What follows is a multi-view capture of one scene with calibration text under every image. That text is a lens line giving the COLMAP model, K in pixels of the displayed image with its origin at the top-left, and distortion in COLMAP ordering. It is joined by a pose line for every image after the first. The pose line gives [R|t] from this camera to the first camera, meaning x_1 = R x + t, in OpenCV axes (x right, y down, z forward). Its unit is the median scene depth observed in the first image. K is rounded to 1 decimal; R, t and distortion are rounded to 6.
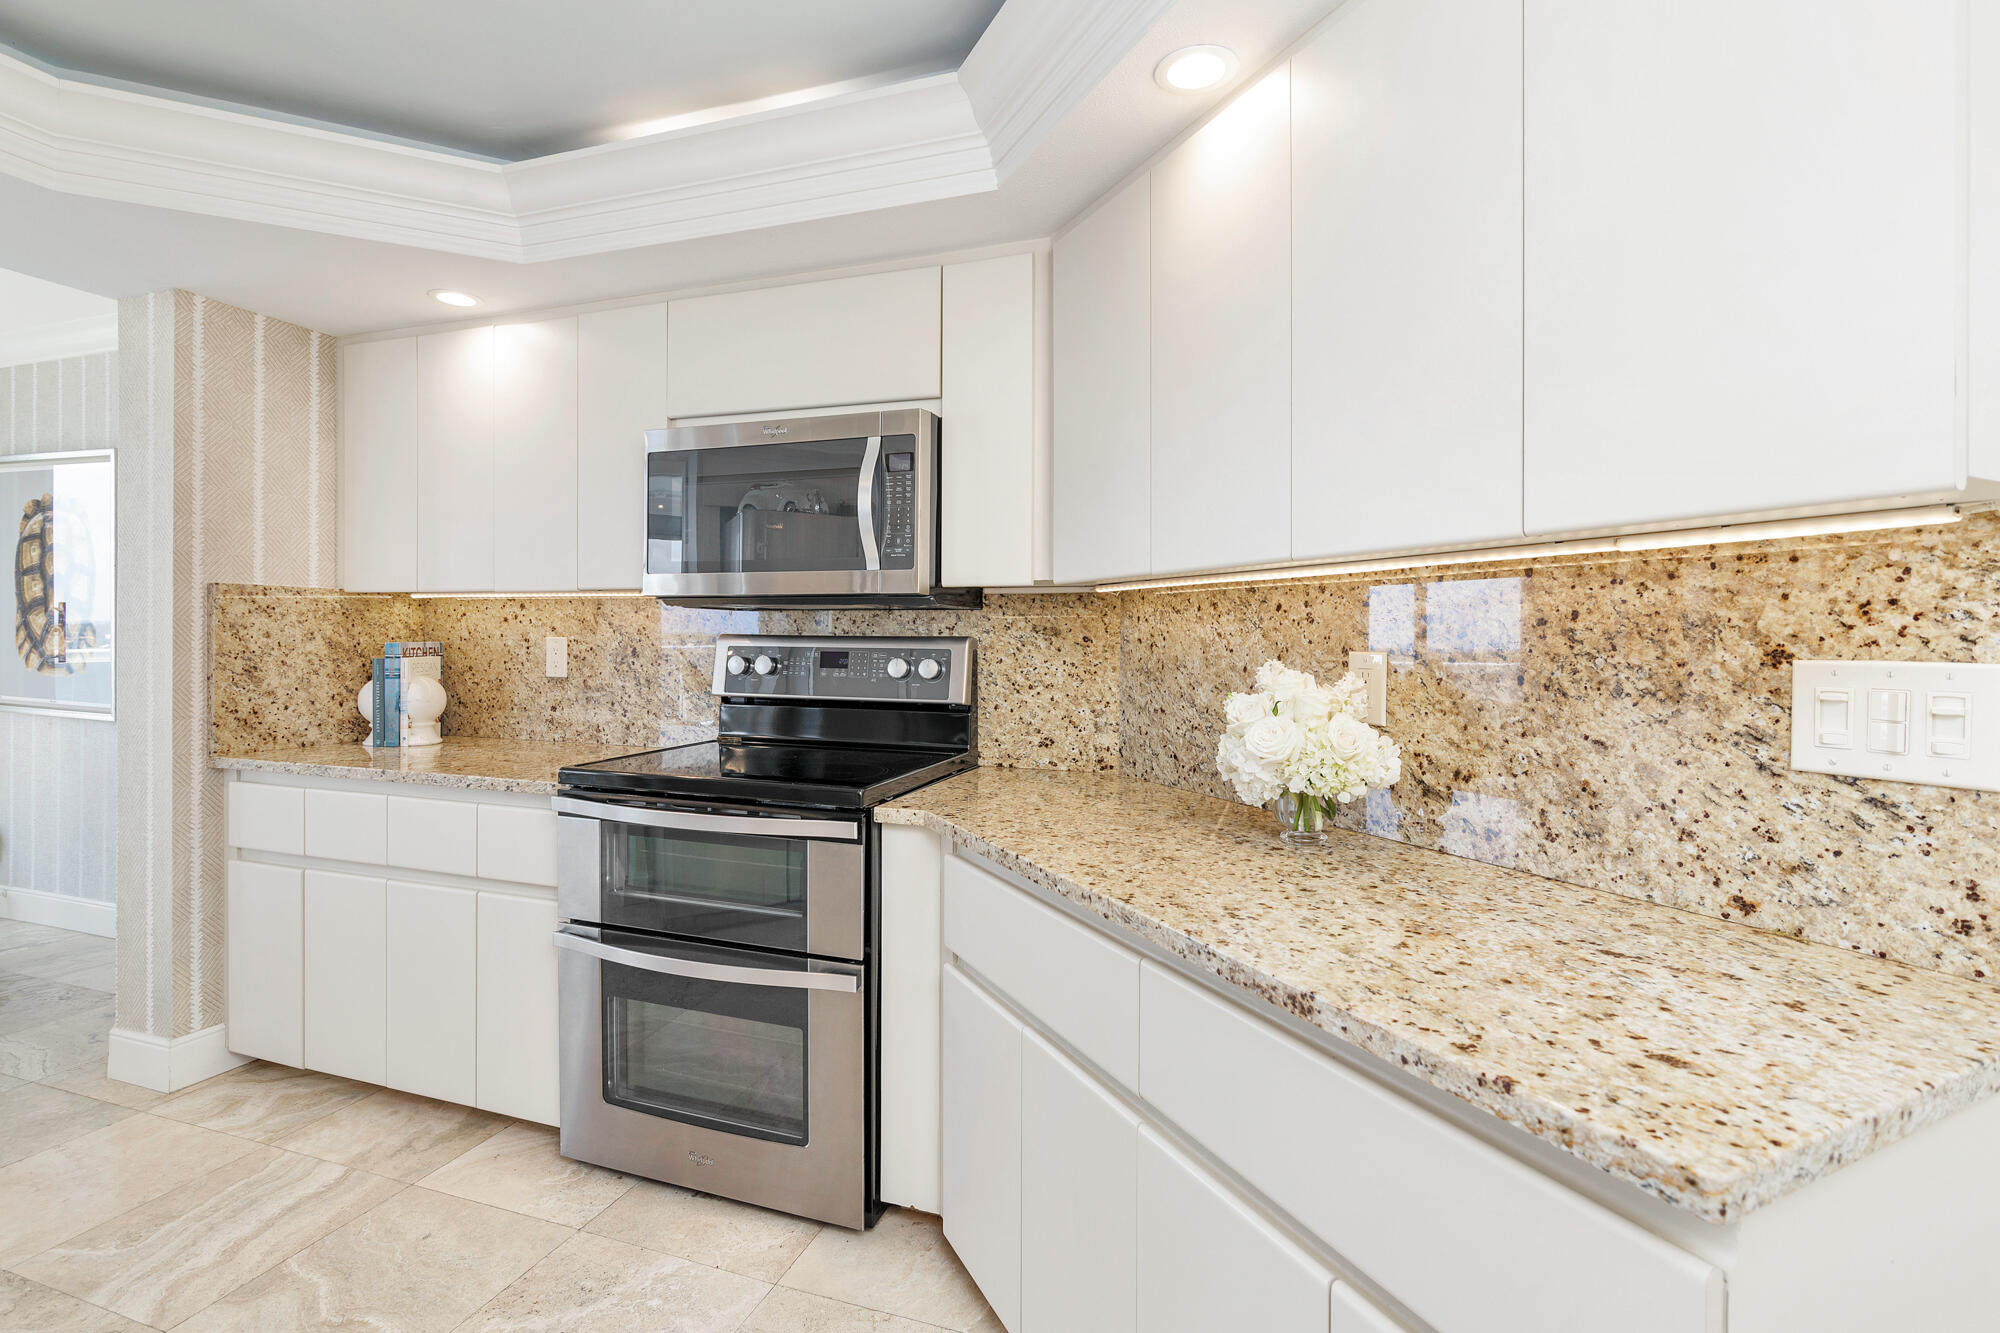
lens RADIAL K [[906.7, 0, 1000.1], [0, 906.7, 652.6], [0, 0, 1]] dist [0.002236, 0.000041]
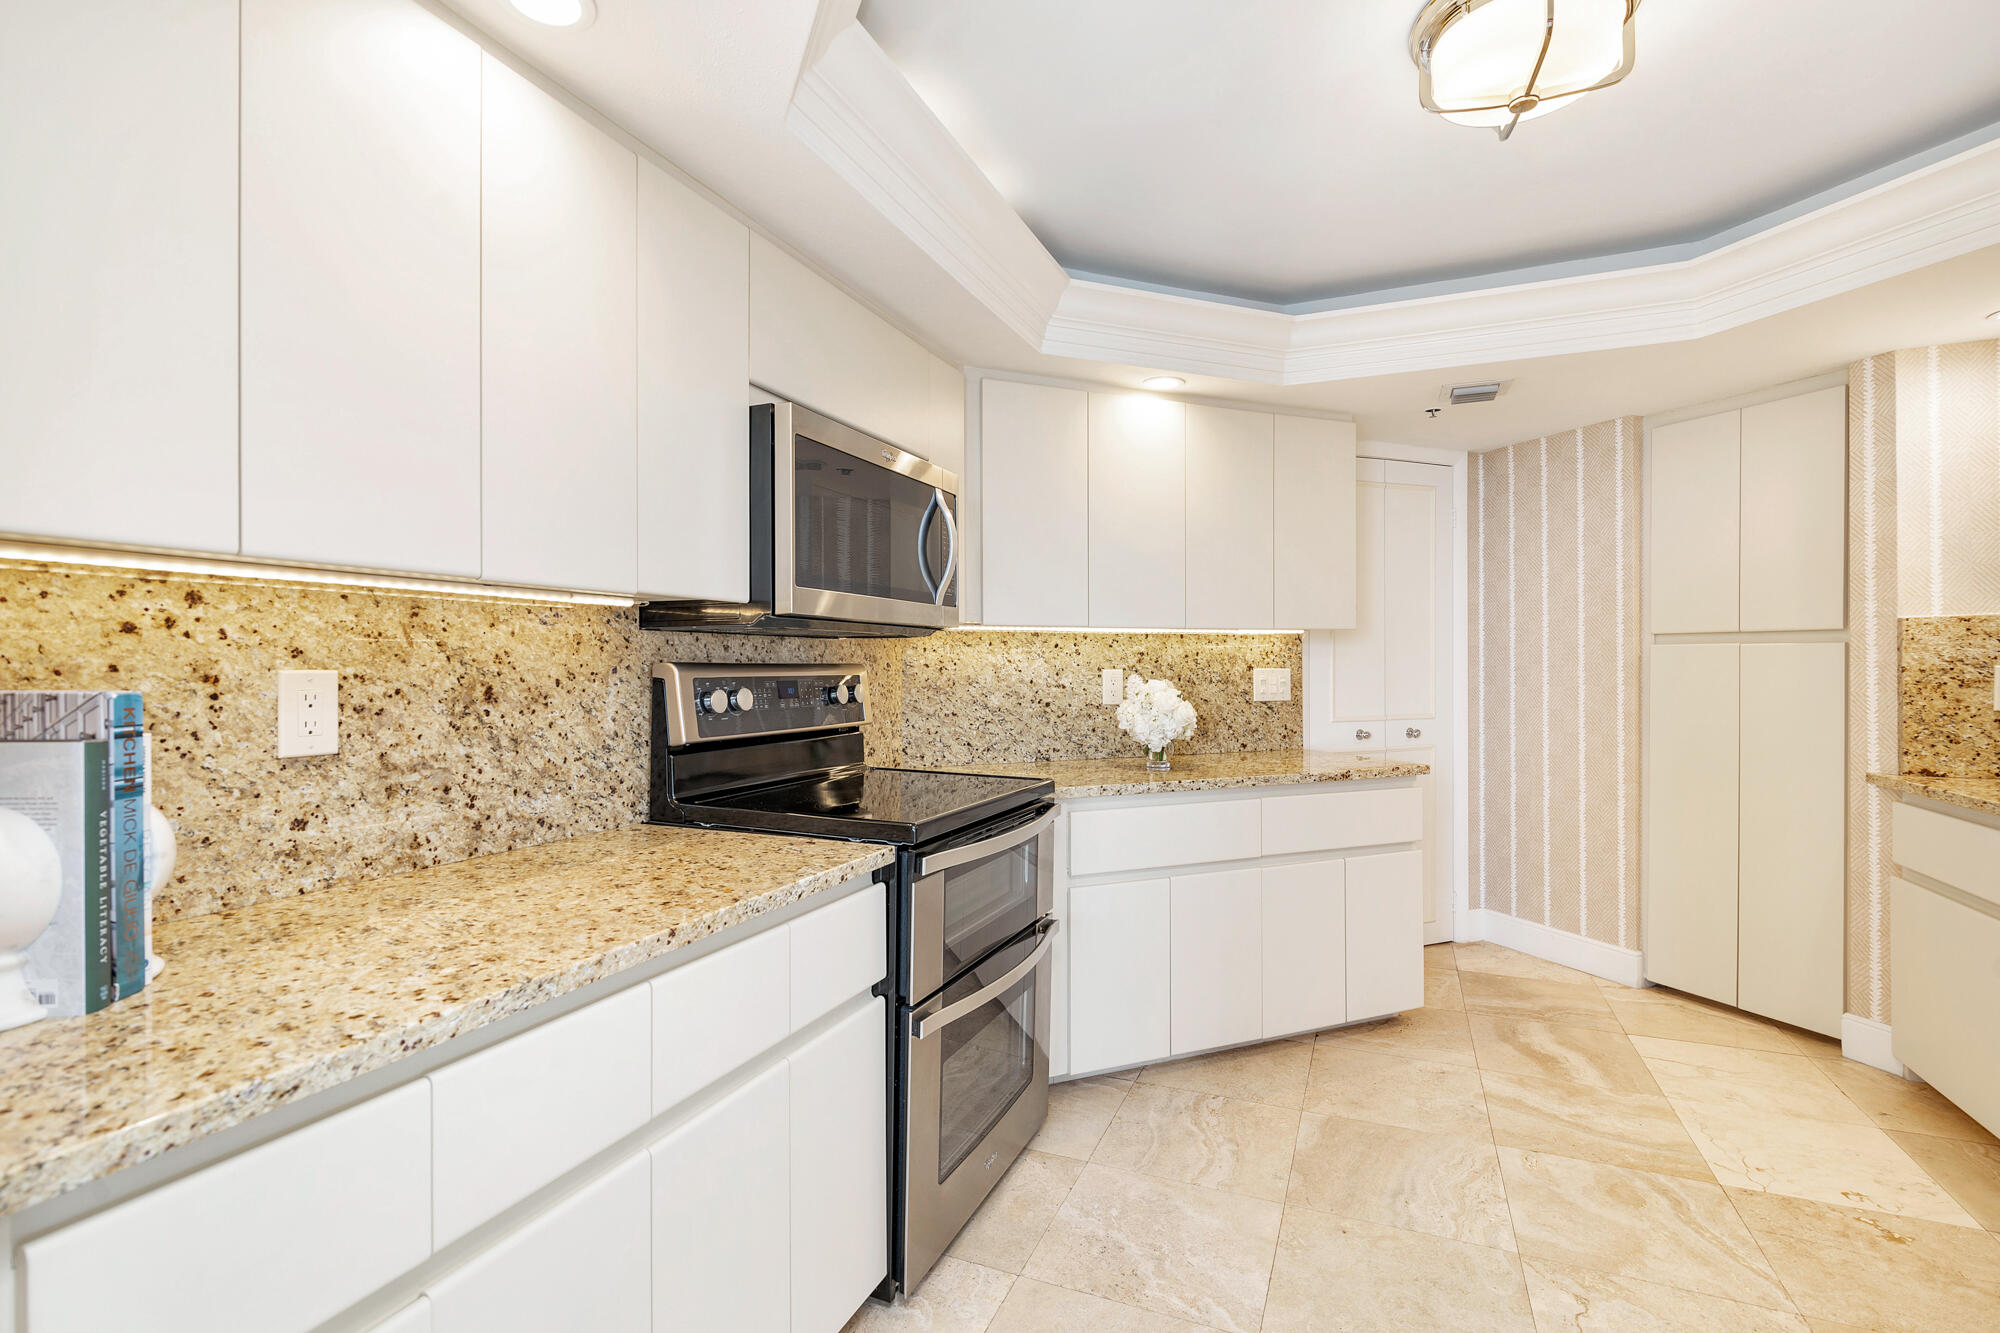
lens RADIAL K [[915.7, 0, 1000.0], [0, 915.7, 666.5], [0, 0, 1]] dist [0.003206, -0.000152]
pose [[0.078623, -0.009394, 0.996860, -1.080121], [0.018877, 0.999790, 0.007932, -0.018533], [-0.996726, 0.018194, 0.078784, 0.701384]]
